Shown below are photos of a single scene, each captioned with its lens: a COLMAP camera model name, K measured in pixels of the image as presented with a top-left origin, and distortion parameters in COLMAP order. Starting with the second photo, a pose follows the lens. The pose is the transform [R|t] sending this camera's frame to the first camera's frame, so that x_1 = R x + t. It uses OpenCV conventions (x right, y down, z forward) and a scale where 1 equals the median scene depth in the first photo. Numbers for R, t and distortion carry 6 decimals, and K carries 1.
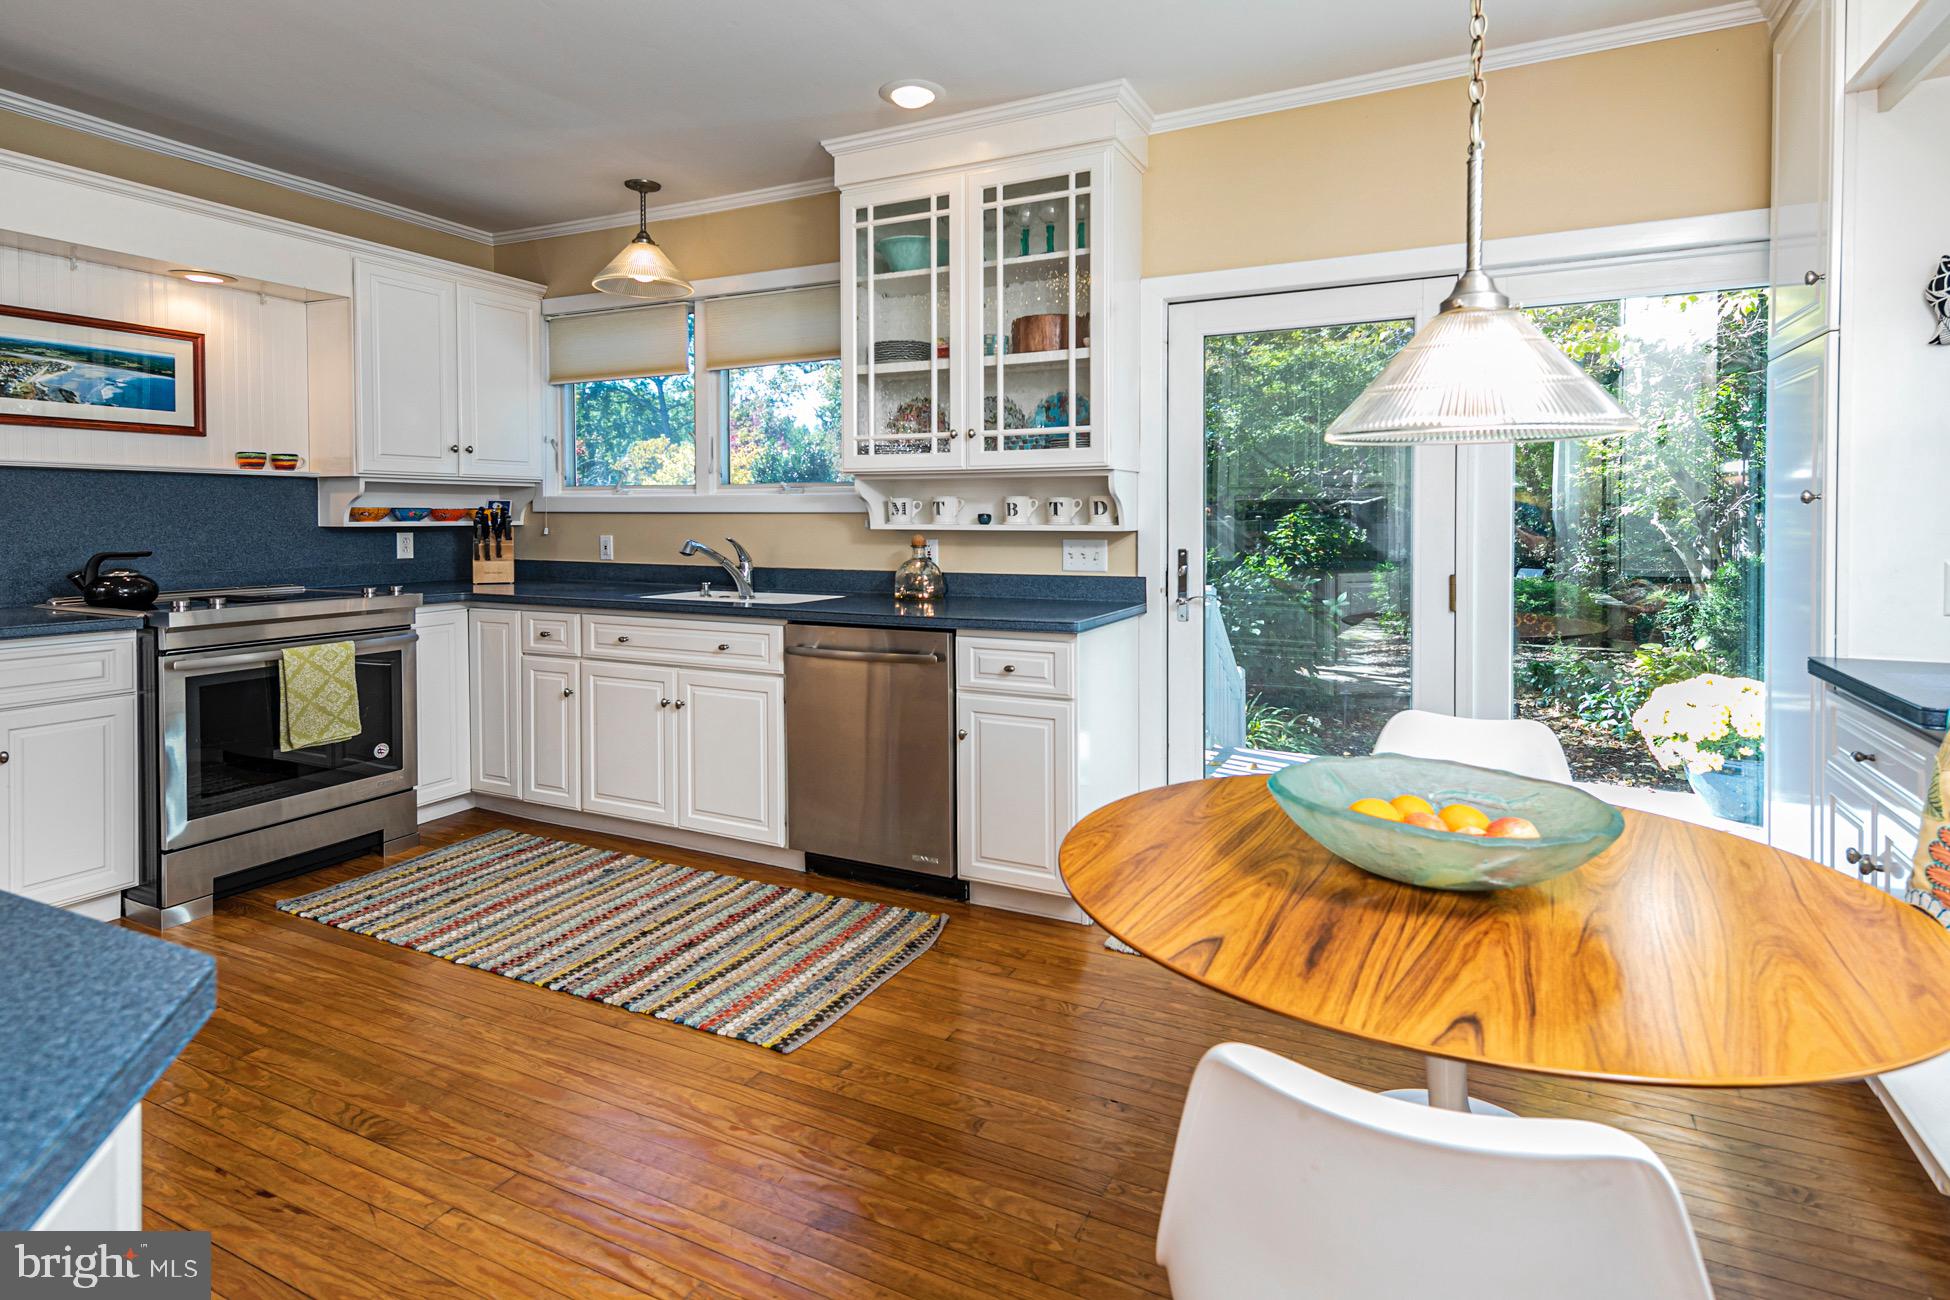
lens RADIAL K [[978.4, 0, 971.1], [0, 978.4, 529.2], [0, 0, 1]] dist [0.028861, 0.000687]
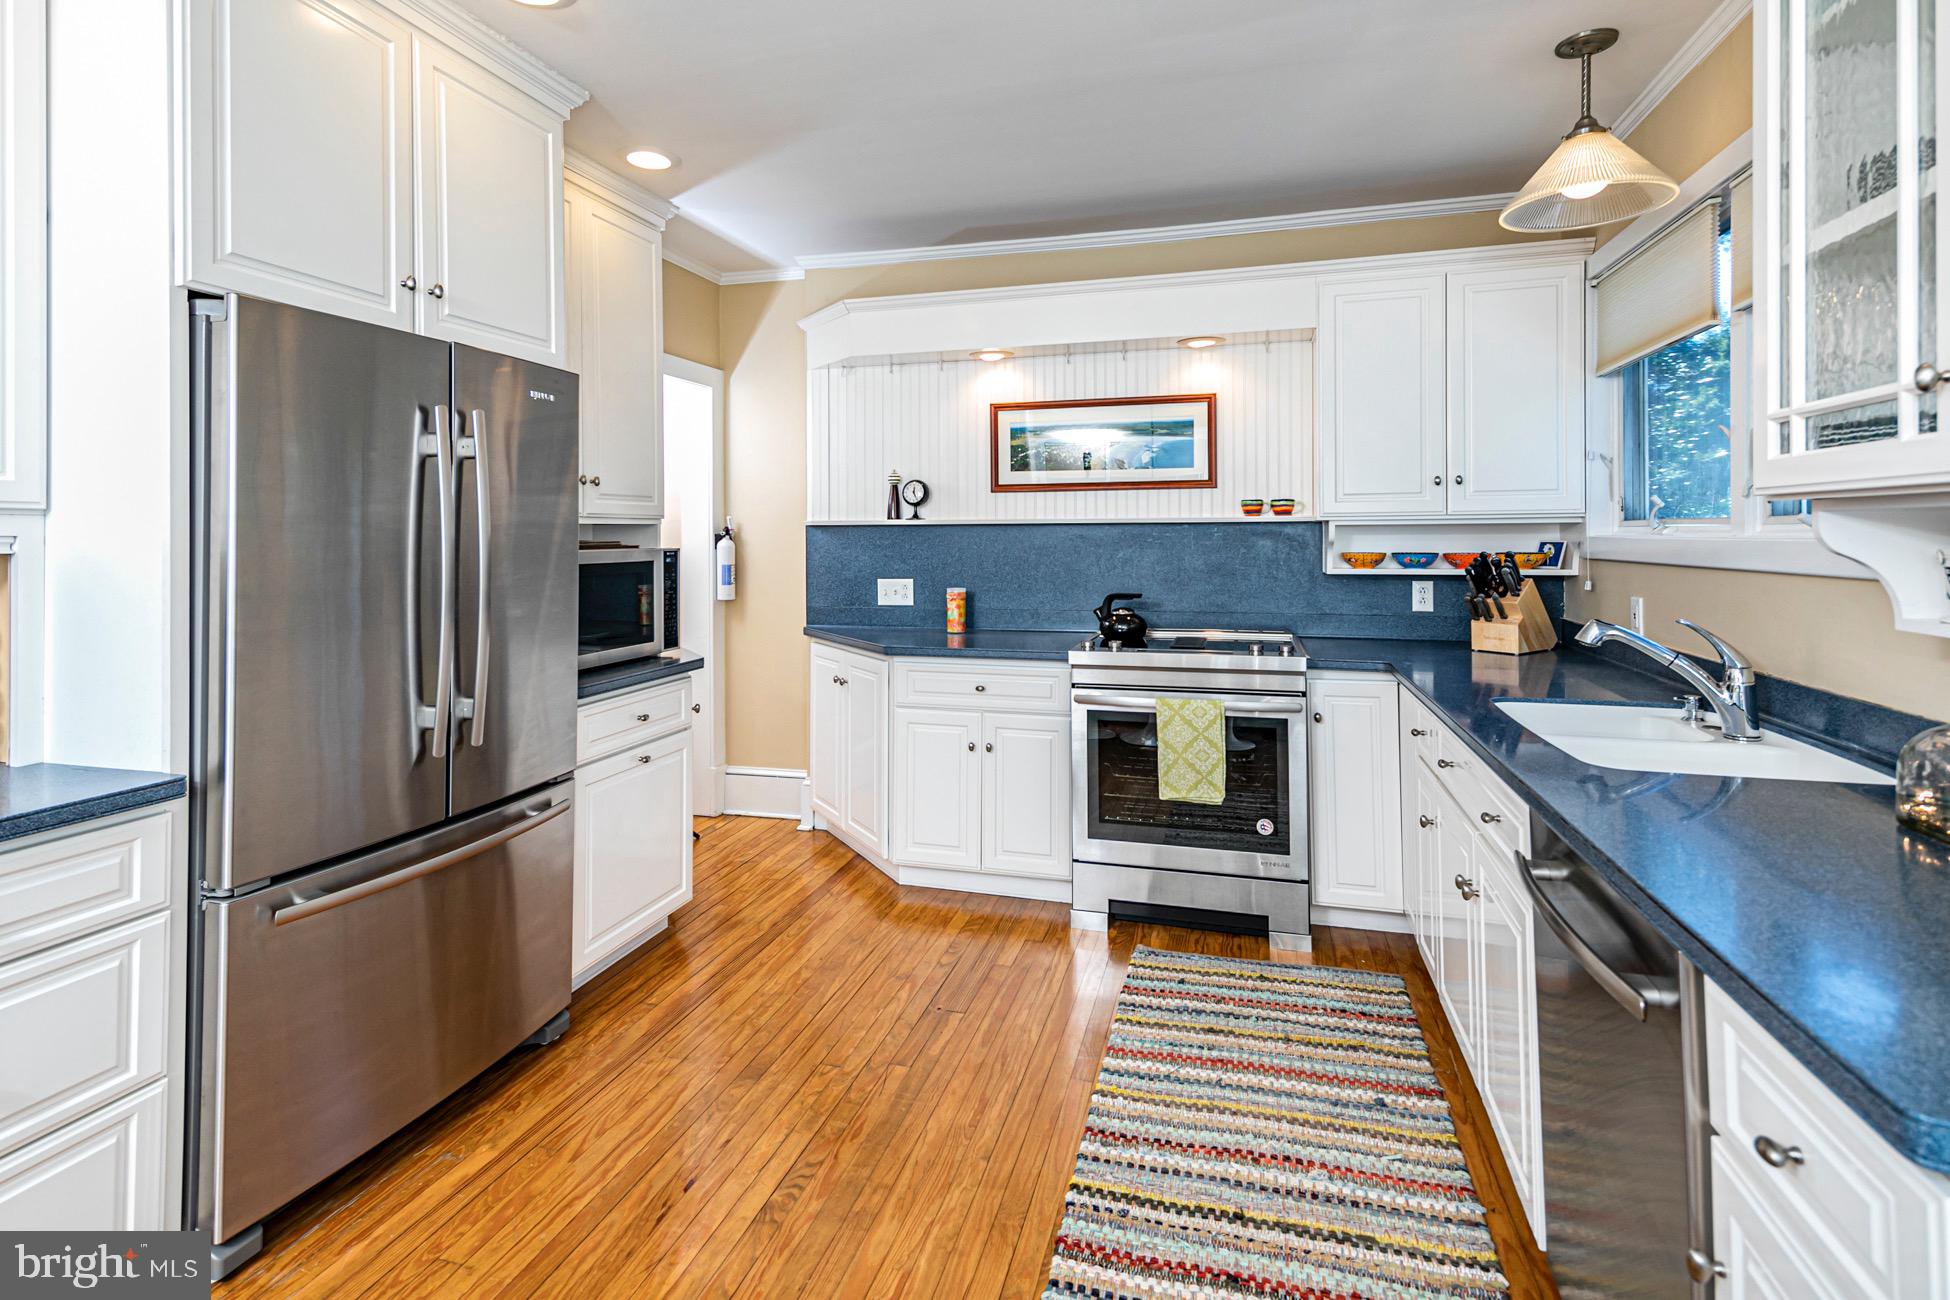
lens RADIAL K [[978.4, 0, 972.4], [0, 978.4, 531.2], [0, 0, 1]] dist [0.028861, 0.000687]
pose [[0.173121, -0.005726, -0.984884, 0.255155], [-0.005628, 0.999961, -0.006802, -0.040565], [0.984885, 0.006720, 0.173082, 0.605558]]
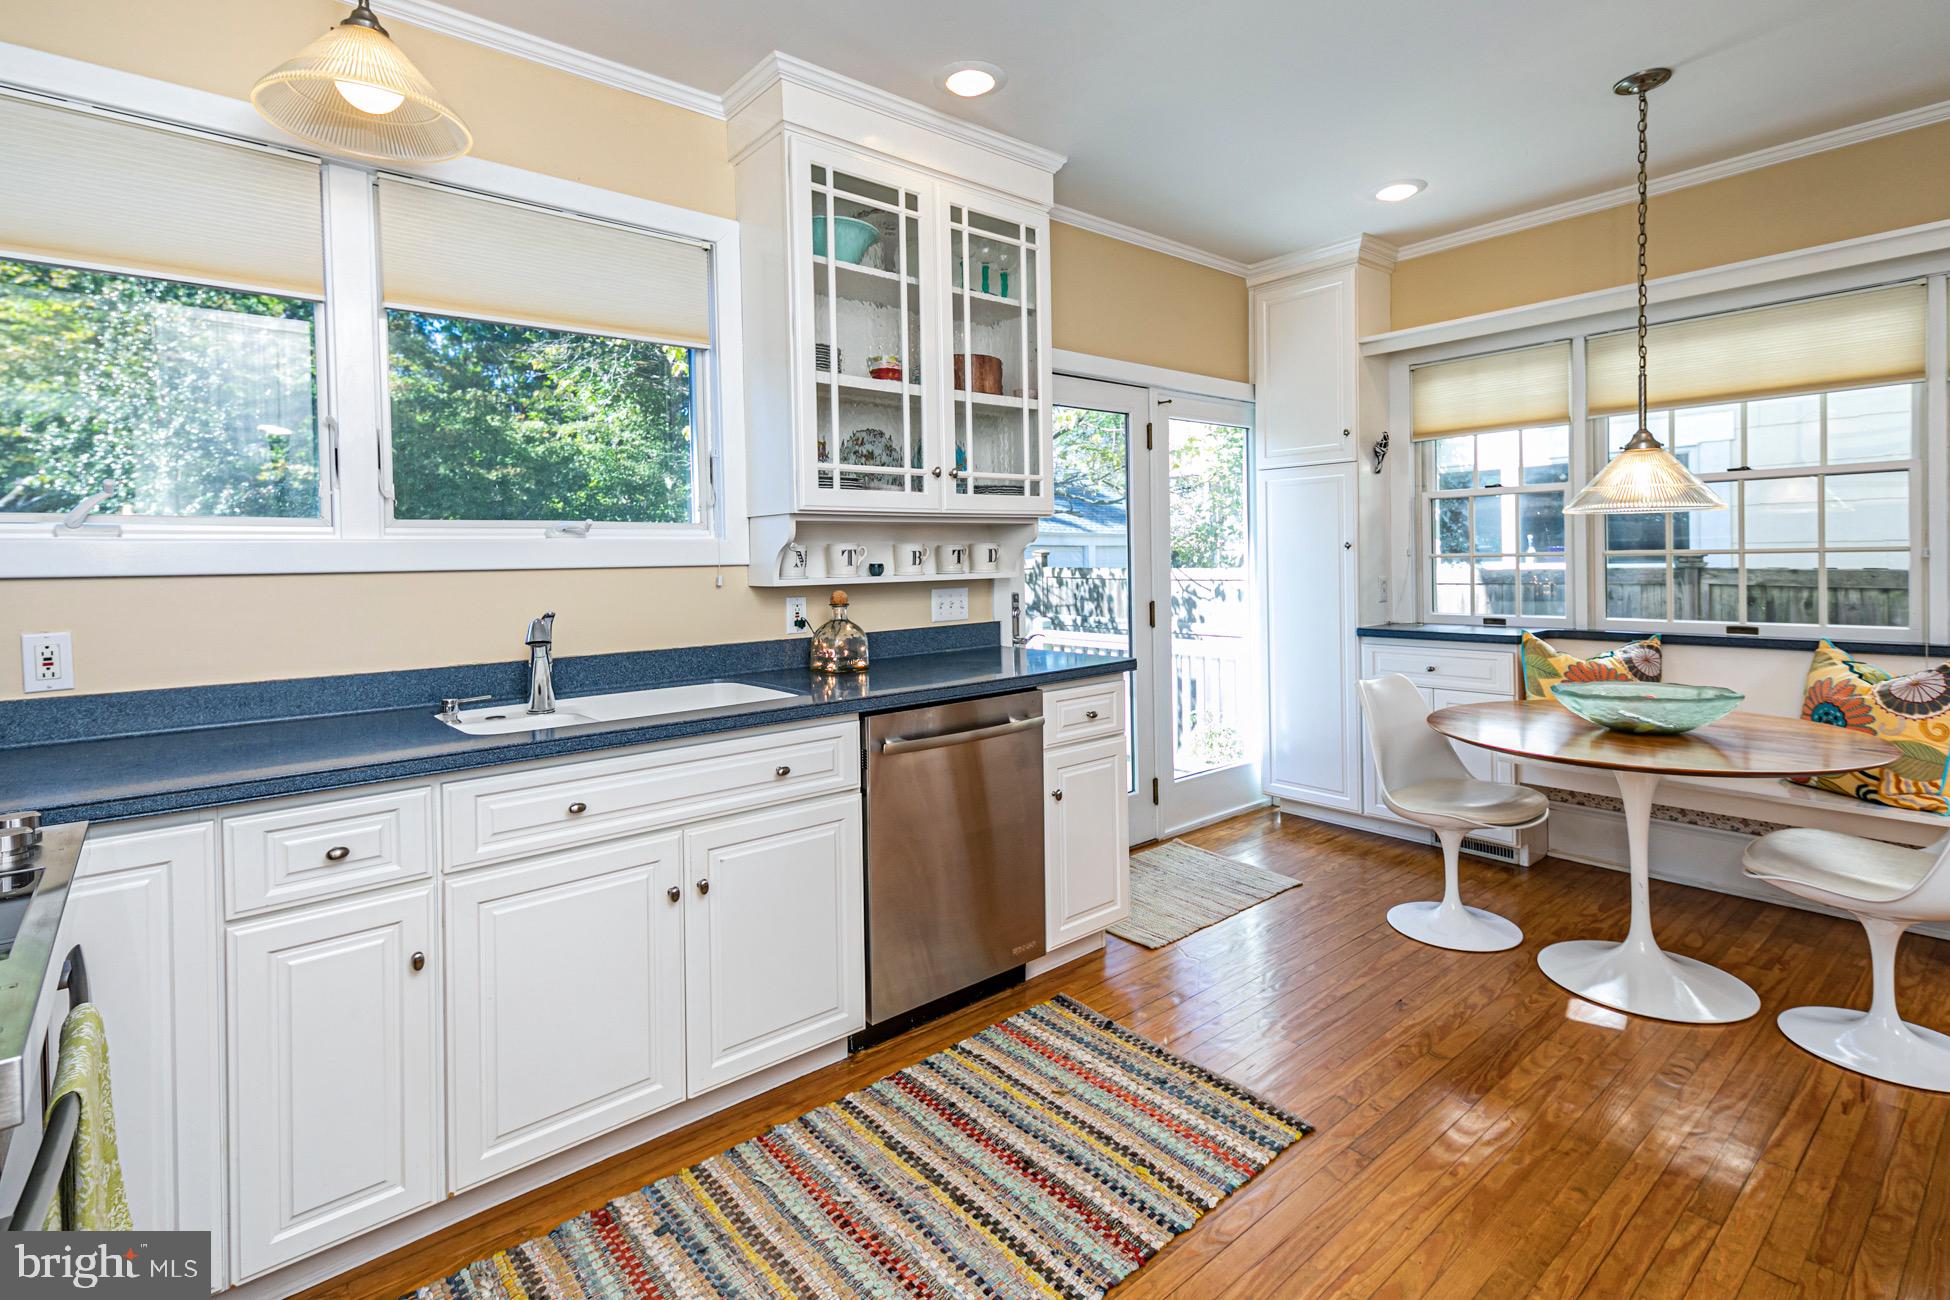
lens RADIAL K [[978.4, 0, 980.0], [0, 978.4, 559.5], [0, 0, 1]] dist [0.028861, 0.000687]
pose [[0.383793, -0.012962, 0.923328, -0.805644], [0.026763, 0.999638, 0.002909, -0.020356], [-0.923031, 0.023595, 0.384001, 0.621126]]
